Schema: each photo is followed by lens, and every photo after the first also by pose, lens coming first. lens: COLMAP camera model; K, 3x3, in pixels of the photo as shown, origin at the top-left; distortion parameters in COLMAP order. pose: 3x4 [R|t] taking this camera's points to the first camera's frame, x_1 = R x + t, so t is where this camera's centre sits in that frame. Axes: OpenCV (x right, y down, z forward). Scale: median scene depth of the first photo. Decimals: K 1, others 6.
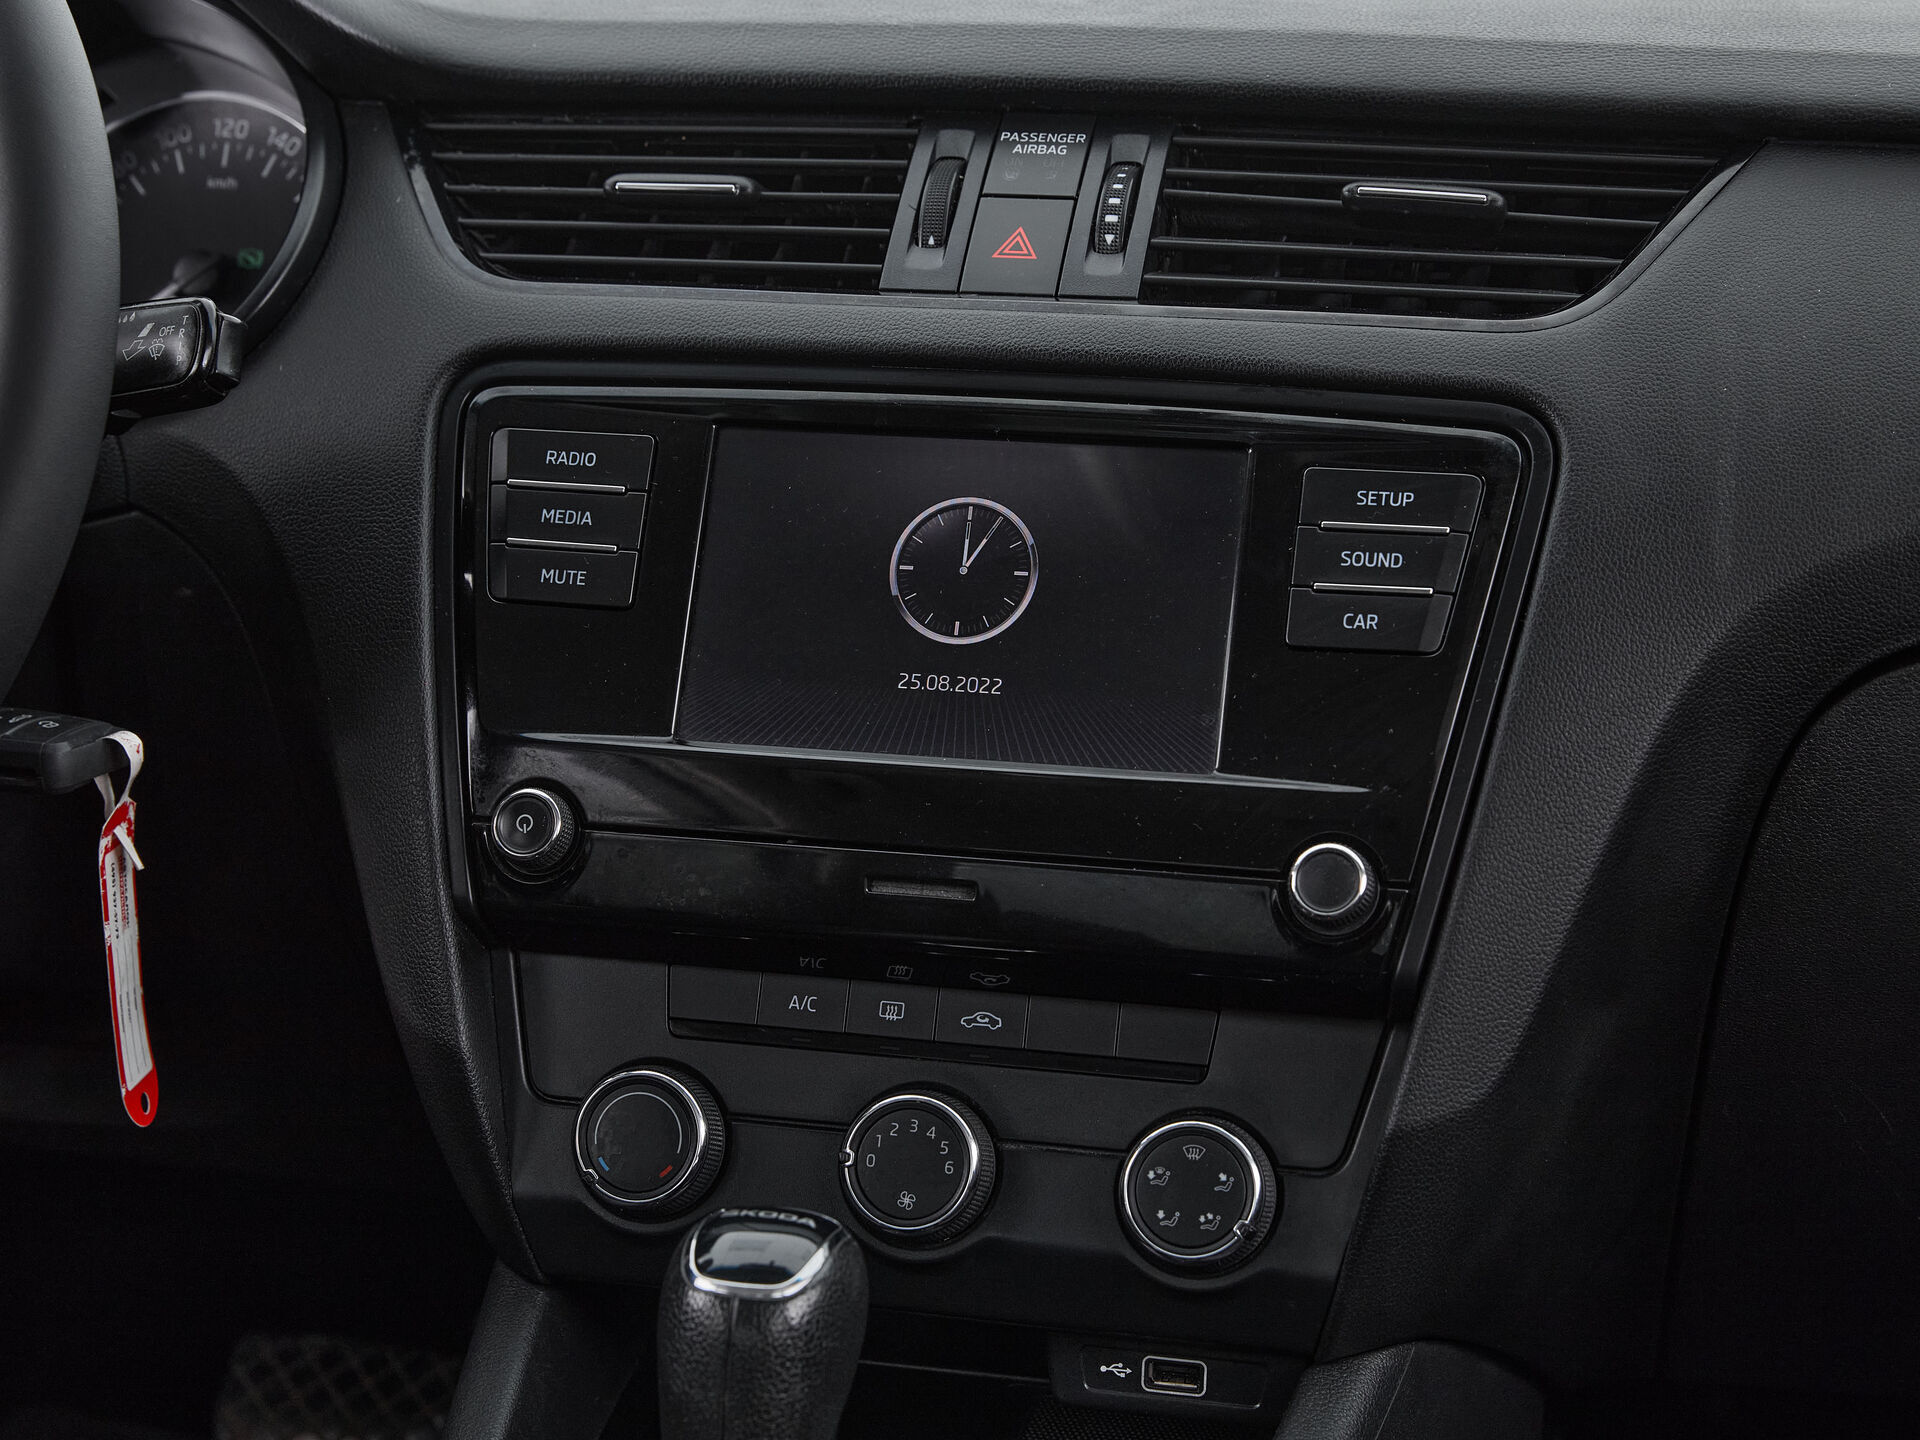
lens RADIAL K [[3936.4, 0, 960.0], [0, 3936.4, 720.0], [0, 0, 1]] dist [-0.101975, -0.181380]
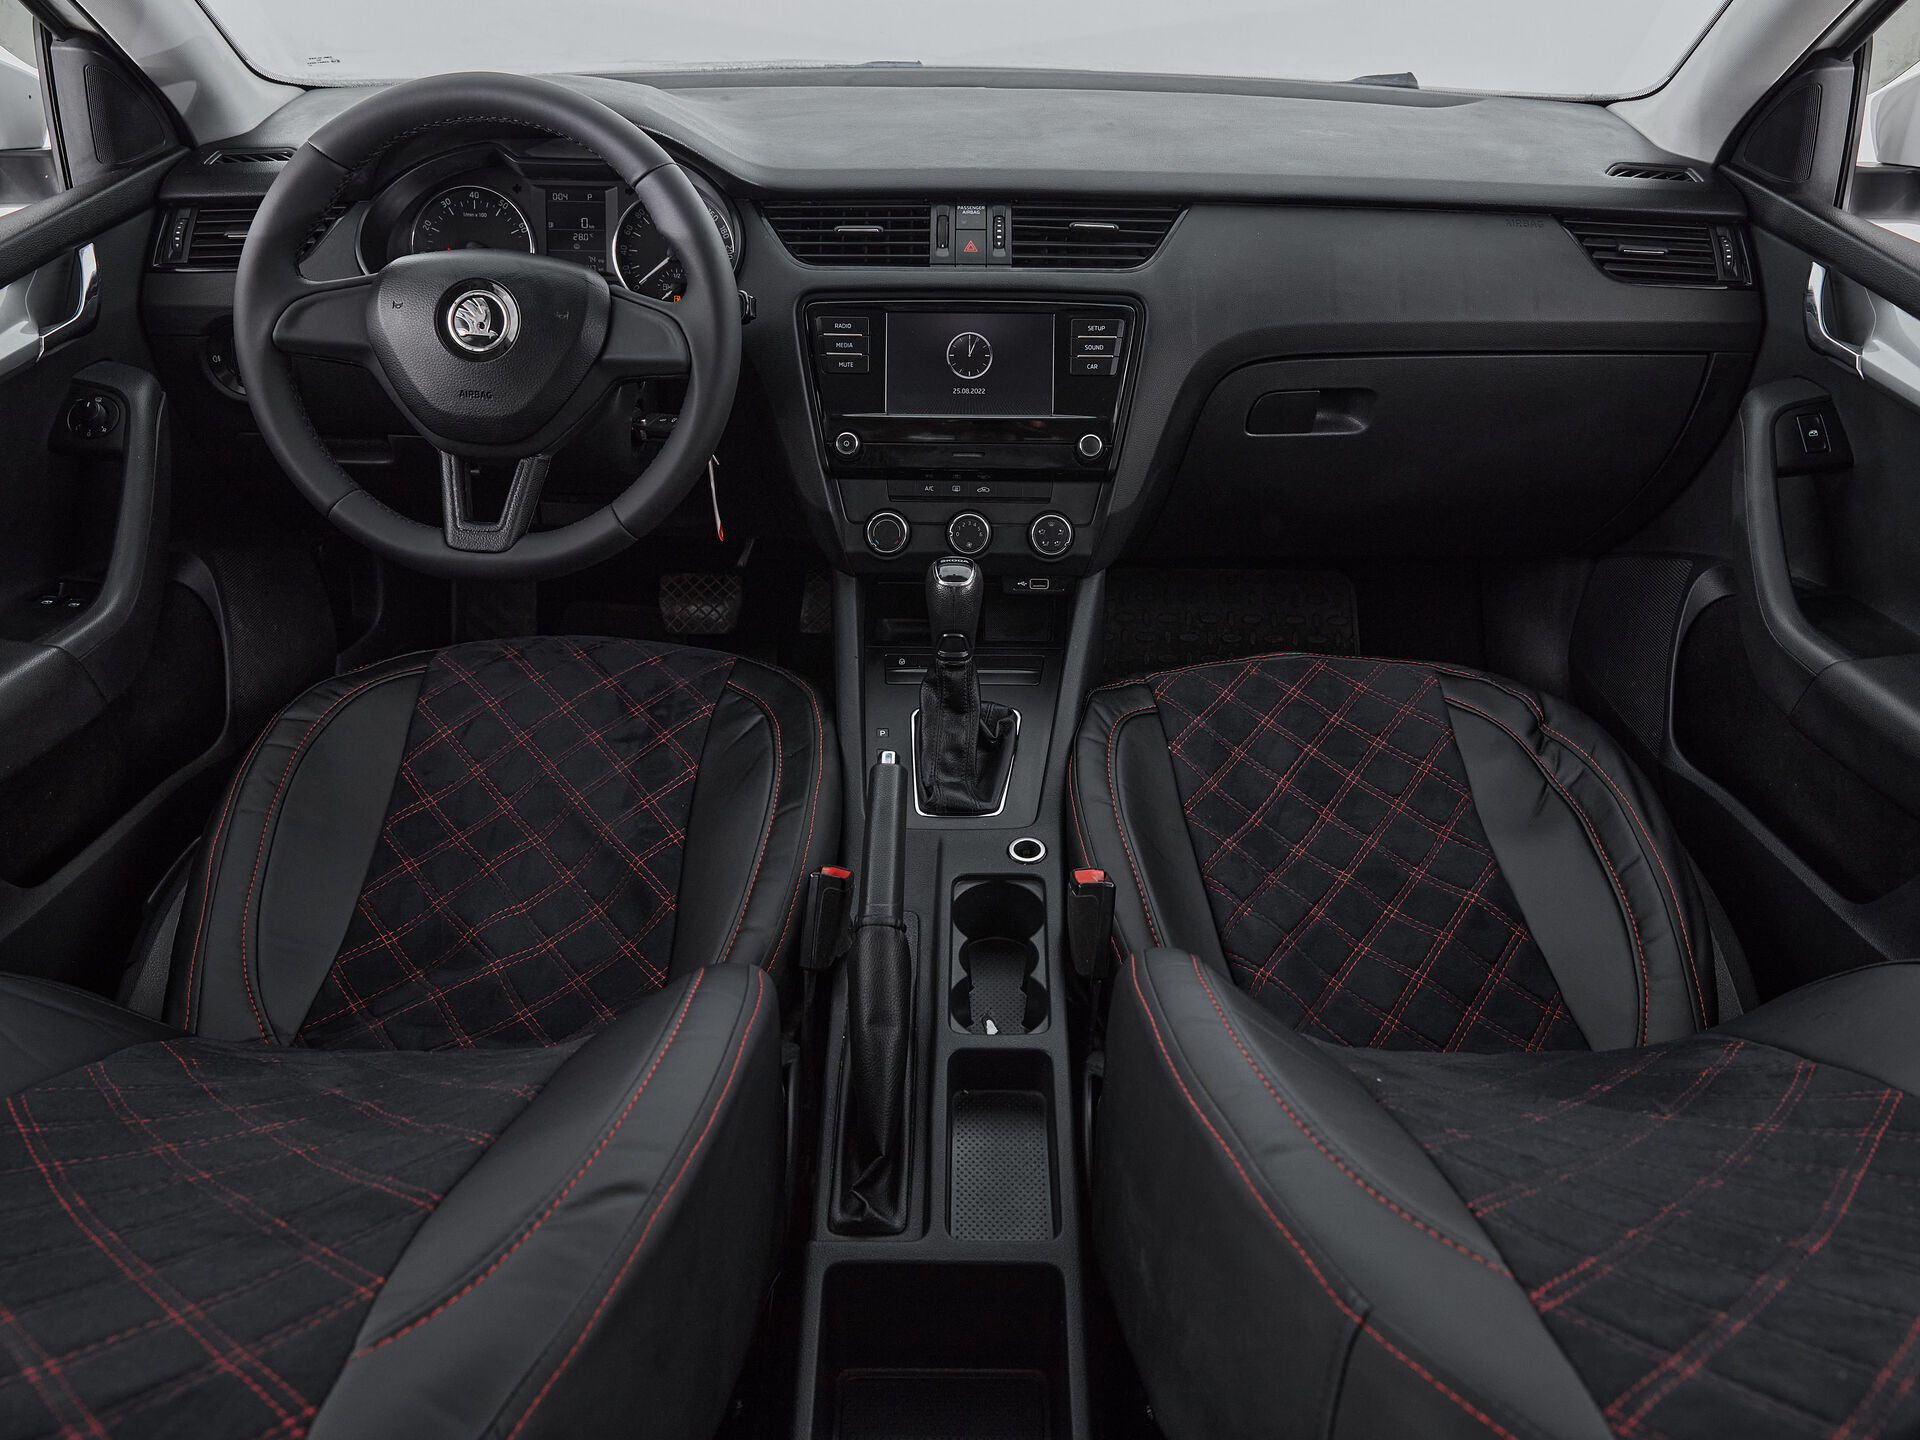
lens RADIAL K [[1410.1, 0, 960.0], [0, 1410.1, 720.0], [0, 0, 1]] dist [-0.024396, 0.001549]
pose [[0.972127, -0.126434, 0.197442, -0.280053], [0.054379, 0.940759, 0.334686, -0.146232], [-0.228061, -0.314621, 0.921413, -0.193852]]
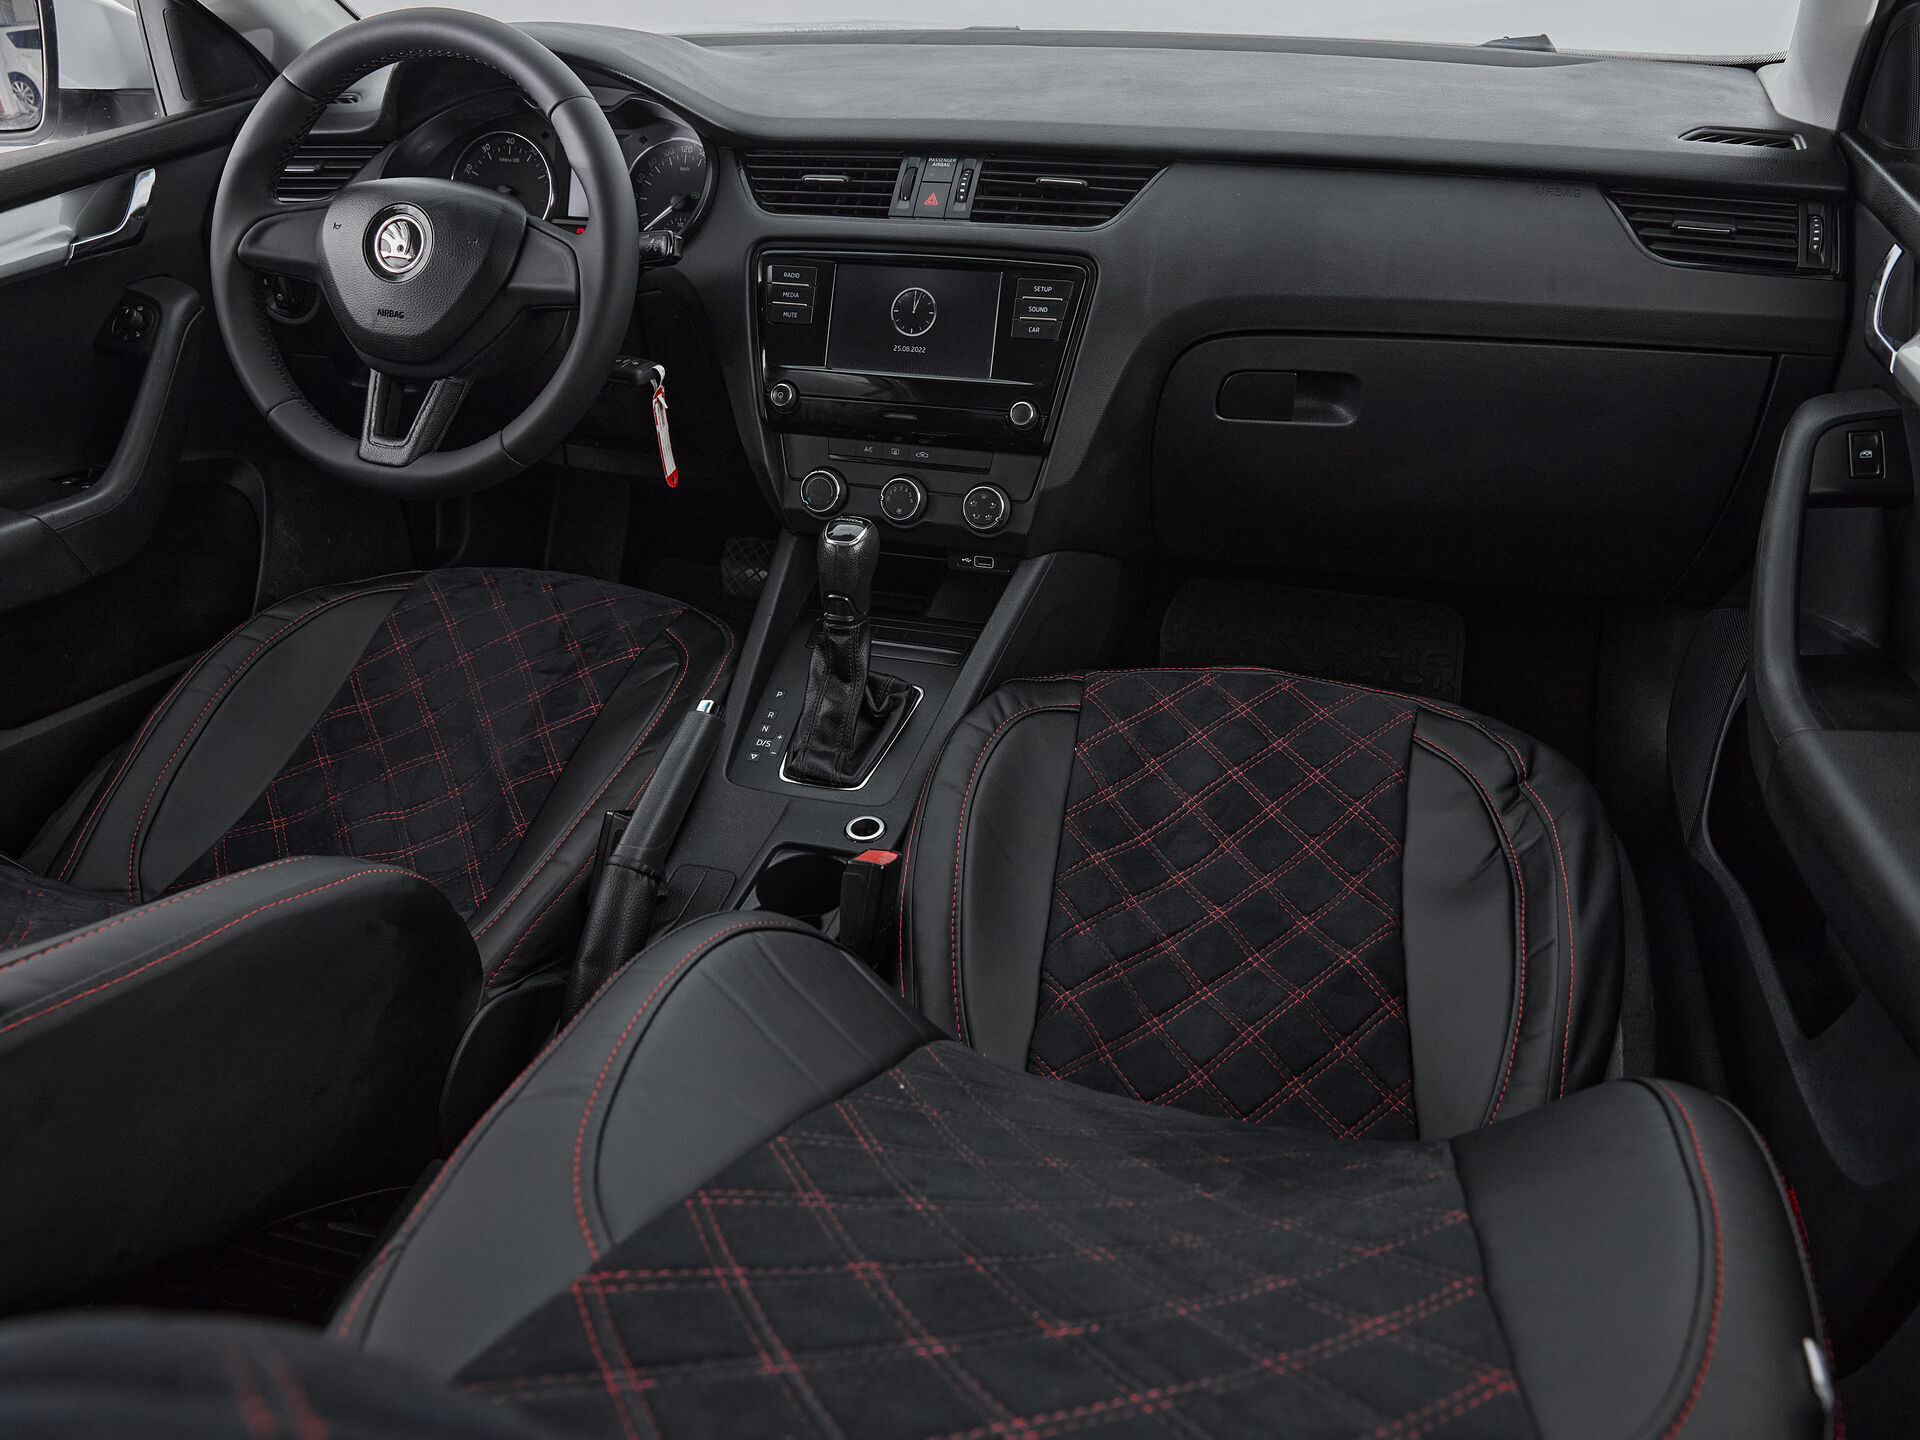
lens RADIAL K [[1454.1, 0, 960.0], [0, 1454.1, 720.0], [0, 0, 1]] dist [-0.024001, 0.002090]
pose [[0.998025, 0.002745, -0.062762, 0.112052], [0.016333, 0.953351, 0.301421, -0.076083], [0.060661, -0.301850, 0.951423, -0.211407]]
